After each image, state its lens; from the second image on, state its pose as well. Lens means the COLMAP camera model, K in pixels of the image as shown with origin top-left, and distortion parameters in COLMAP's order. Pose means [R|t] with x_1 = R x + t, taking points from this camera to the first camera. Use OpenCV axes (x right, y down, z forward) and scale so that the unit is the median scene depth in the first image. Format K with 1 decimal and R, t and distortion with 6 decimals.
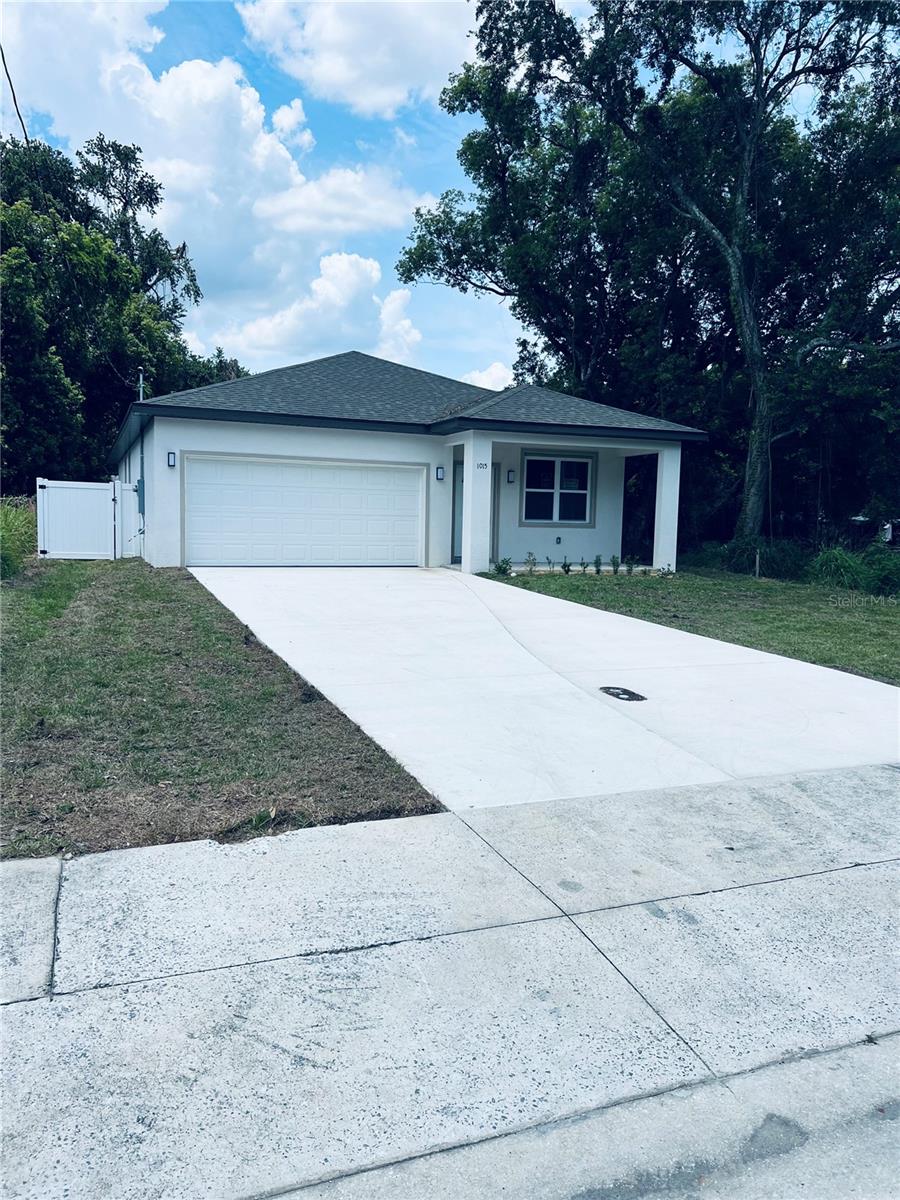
lens RADIAL K [[907.7, 0, 449.1], [0, 907.7, 599.8], [0, 0, 1]] dist [0.042491, -0.047267]
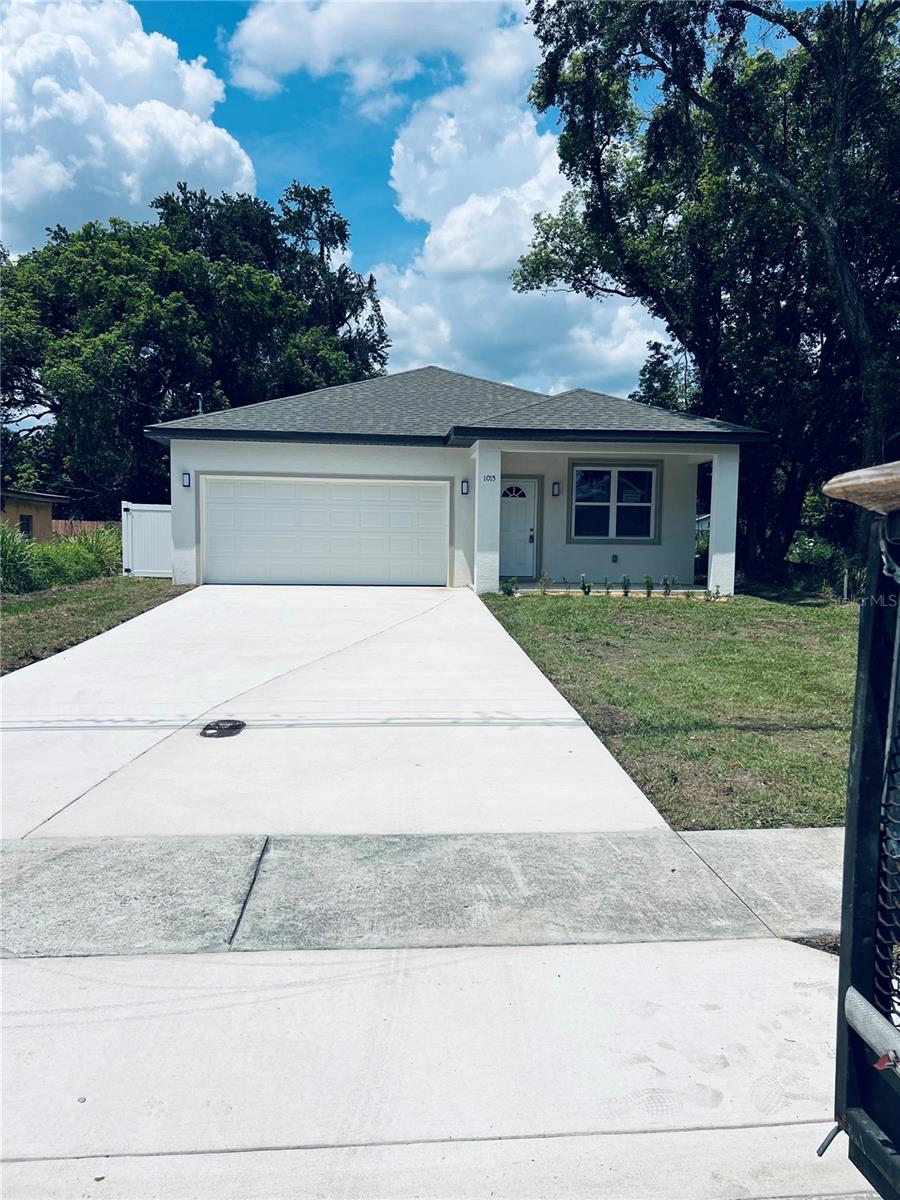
lens RADIAL K [[914.4, 0, 458.7], [0, 914.4, 600.6], [0, 0, 1]] dist [0.048733, -0.059234]
pose [[0.954836, 0.012321, -0.296877, 0.241081], [-0.019548, 0.999580, -0.021386, -0.001268], [0.296489, 0.026224, 0.954676, 0.085152]]
